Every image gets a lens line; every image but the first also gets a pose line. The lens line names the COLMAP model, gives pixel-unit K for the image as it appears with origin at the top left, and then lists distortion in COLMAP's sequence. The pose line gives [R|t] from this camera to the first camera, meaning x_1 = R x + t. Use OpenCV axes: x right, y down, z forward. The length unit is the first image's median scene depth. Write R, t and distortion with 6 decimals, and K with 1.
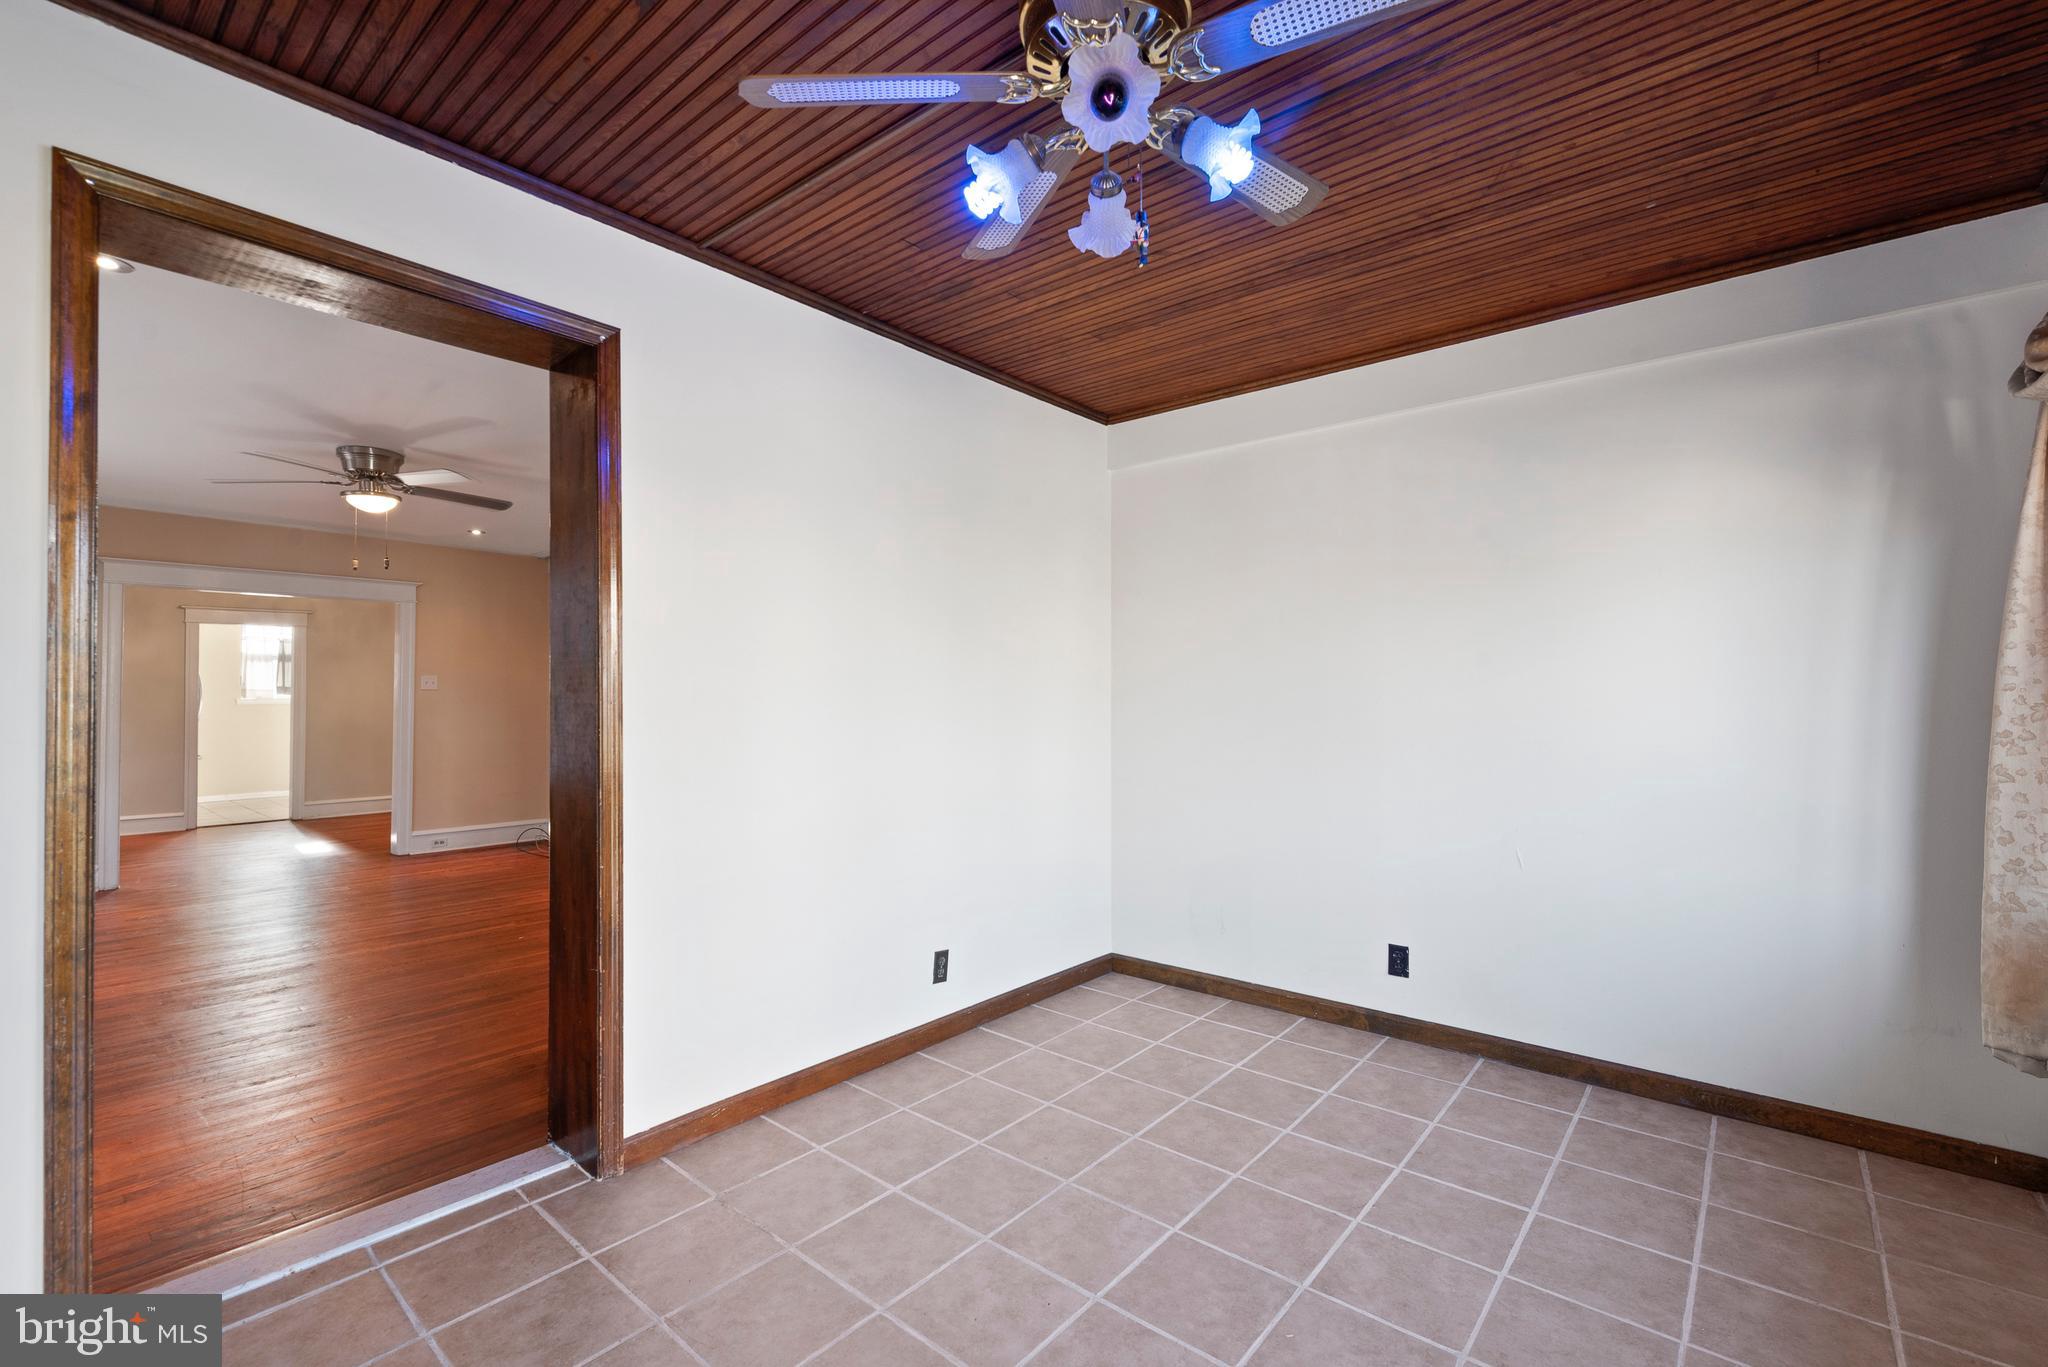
lens RADIAL K [[880.8, 0, 1023.8], [0, 880.8, 679.7], [0, 0, 1]] dist [0.001600, -0.001536]
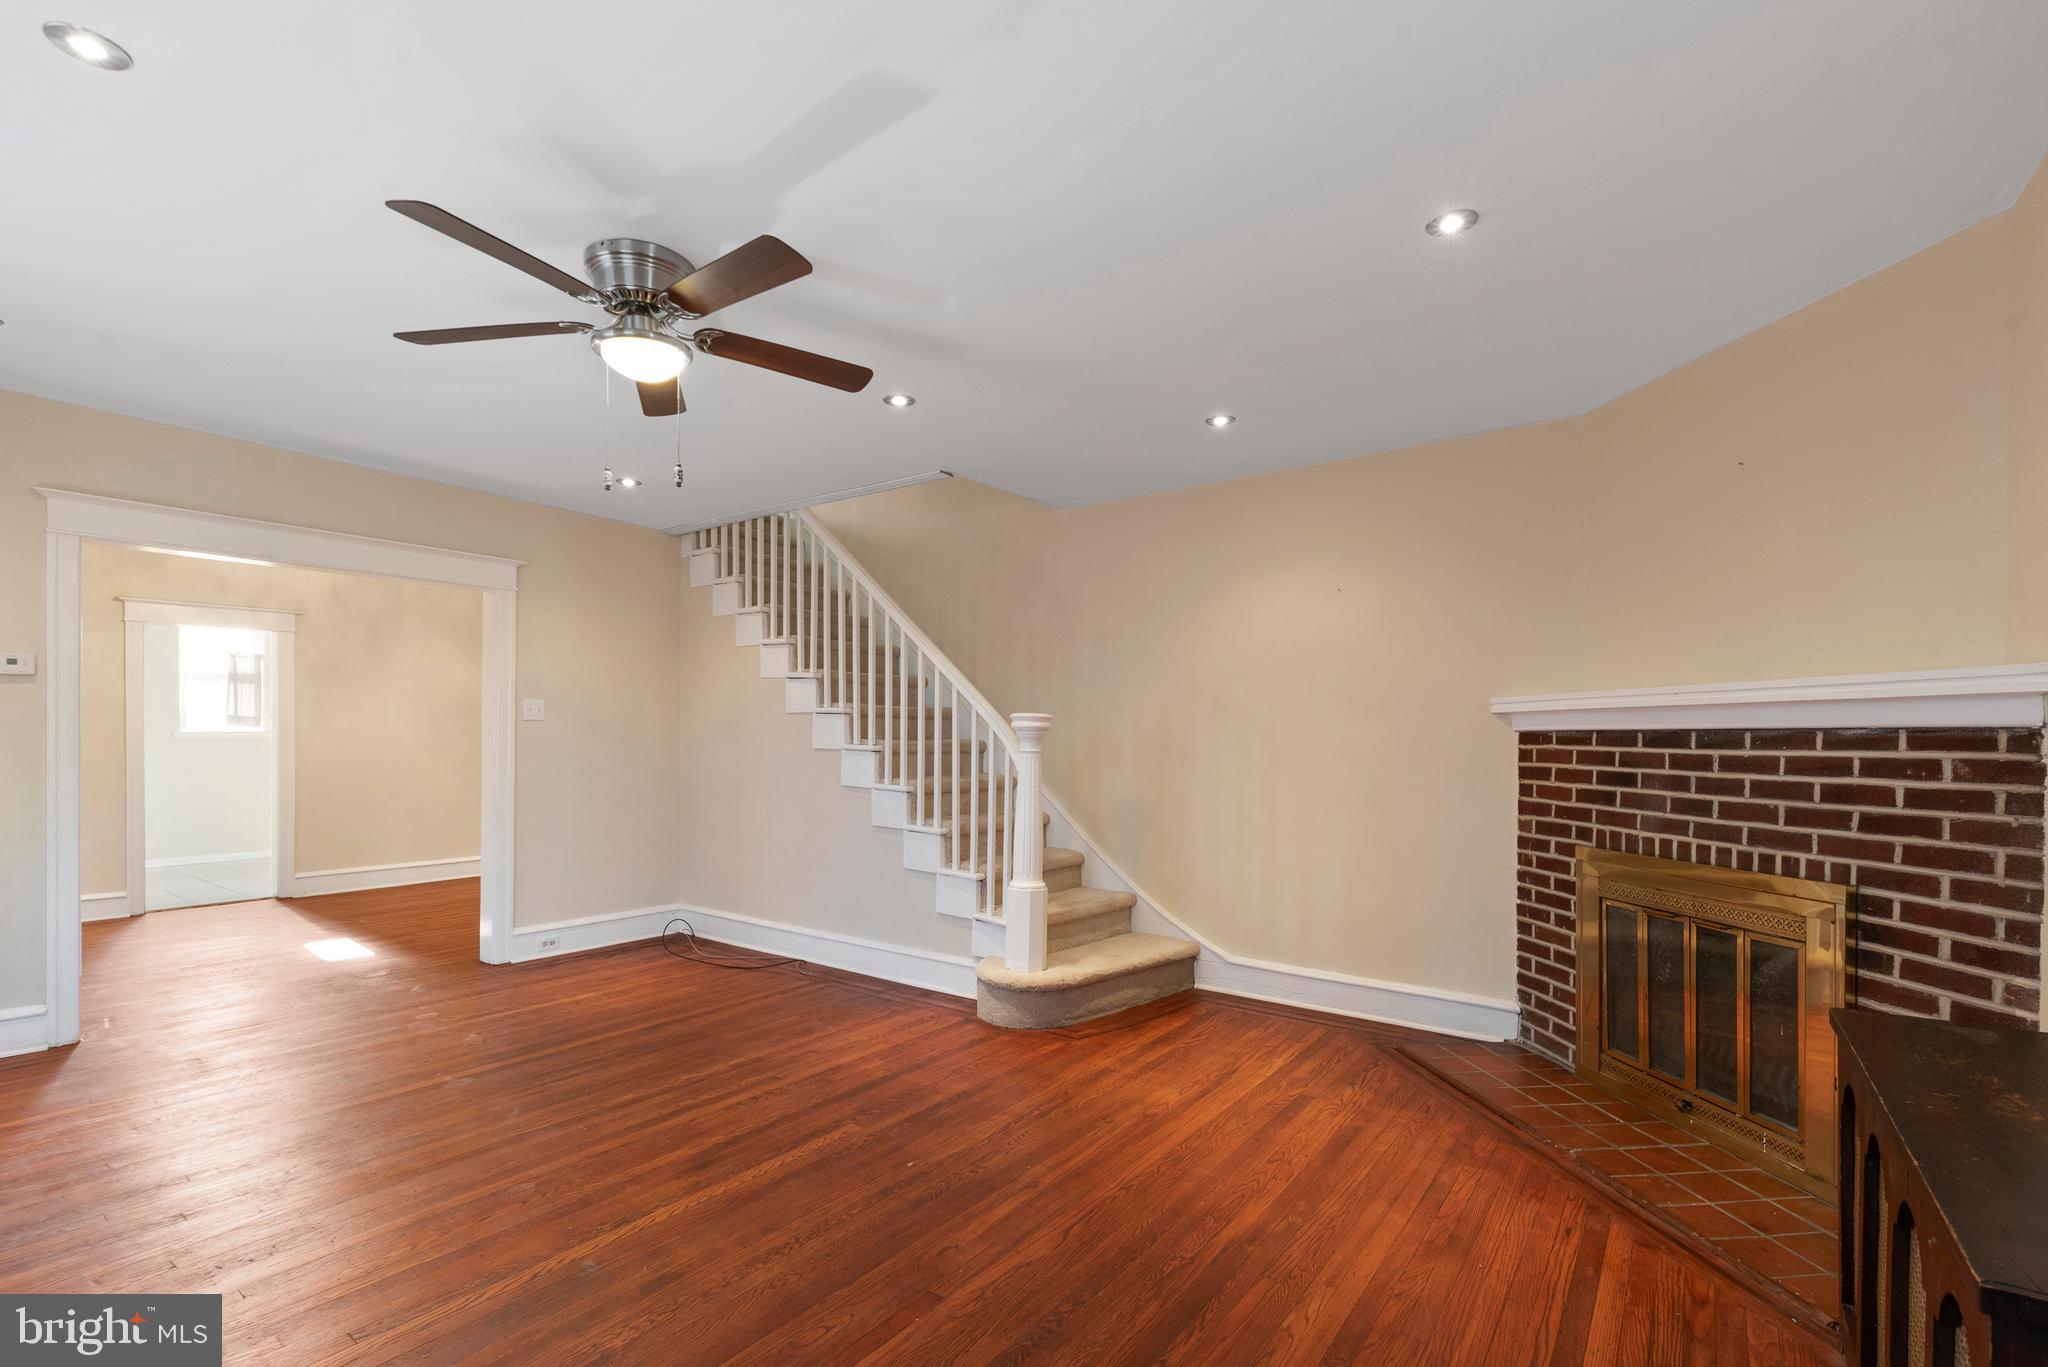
lens RADIAL K [[880.8, 0, 995.1], [0, 880.8, 740.5], [0, 0, 1]] dist [0.001600, -0.001536]
pose [[0.997288, 0.010413, 0.072852, -0.334493], [-0.011911, 0.999726, 0.020158, 0.008725], [-0.072622, -0.020971, 0.997139, 0.267886]]
